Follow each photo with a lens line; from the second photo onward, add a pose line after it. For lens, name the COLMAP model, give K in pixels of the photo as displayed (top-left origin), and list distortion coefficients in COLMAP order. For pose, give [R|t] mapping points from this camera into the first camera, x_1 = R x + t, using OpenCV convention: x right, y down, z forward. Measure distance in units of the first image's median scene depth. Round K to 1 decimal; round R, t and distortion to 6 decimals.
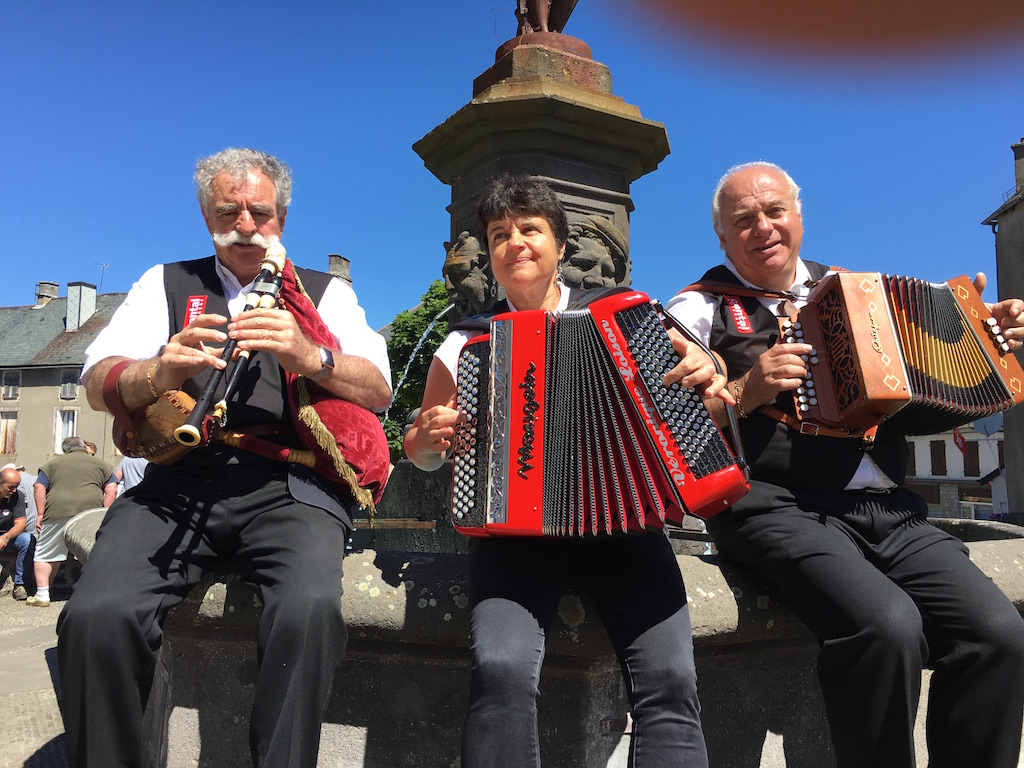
lens RADIAL K [[869.7, 0, 504.2], [0, 869.7, 380.3], [0, 0, 1]] dist [0.076876, -0.092956]
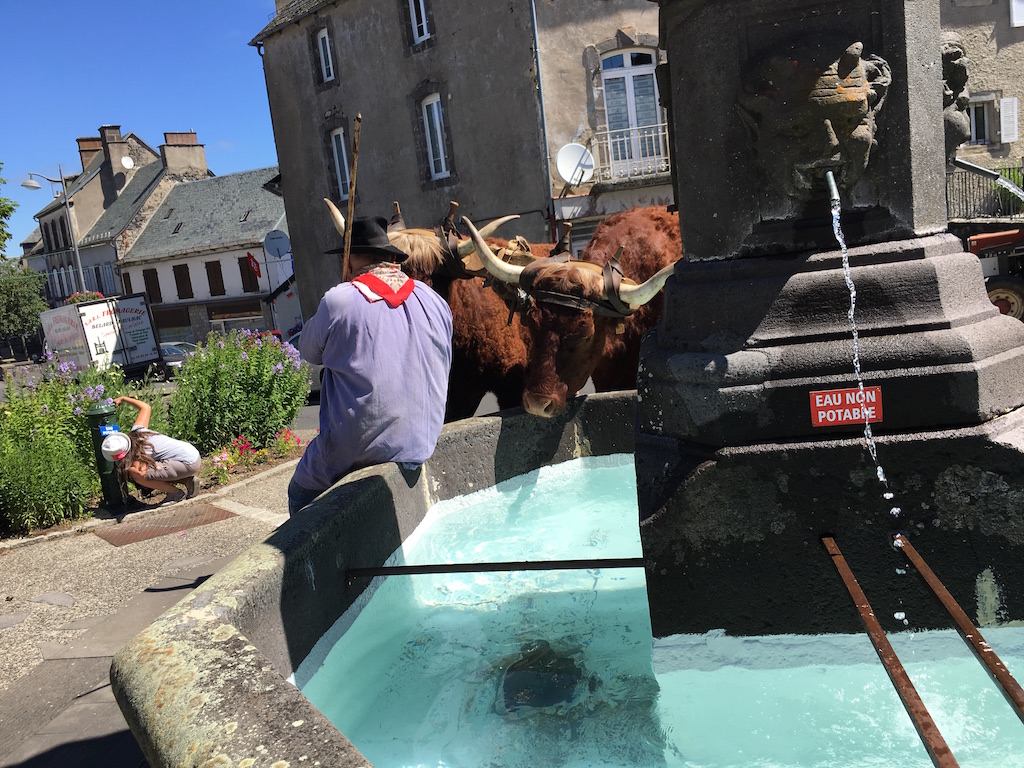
lens RADIAL K [[869.7, 0, 496.1], [0, 869.7, 373.2], [0, 0, 1]] dist [0.076876, -0.092956]
pose [[0.629236, -0.198984, 0.751310, -1.186175], [0.053922, 0.975518, 0.213205, -0.165844], [-0.775341, -0.093644, 0.624561, 1.405213]]
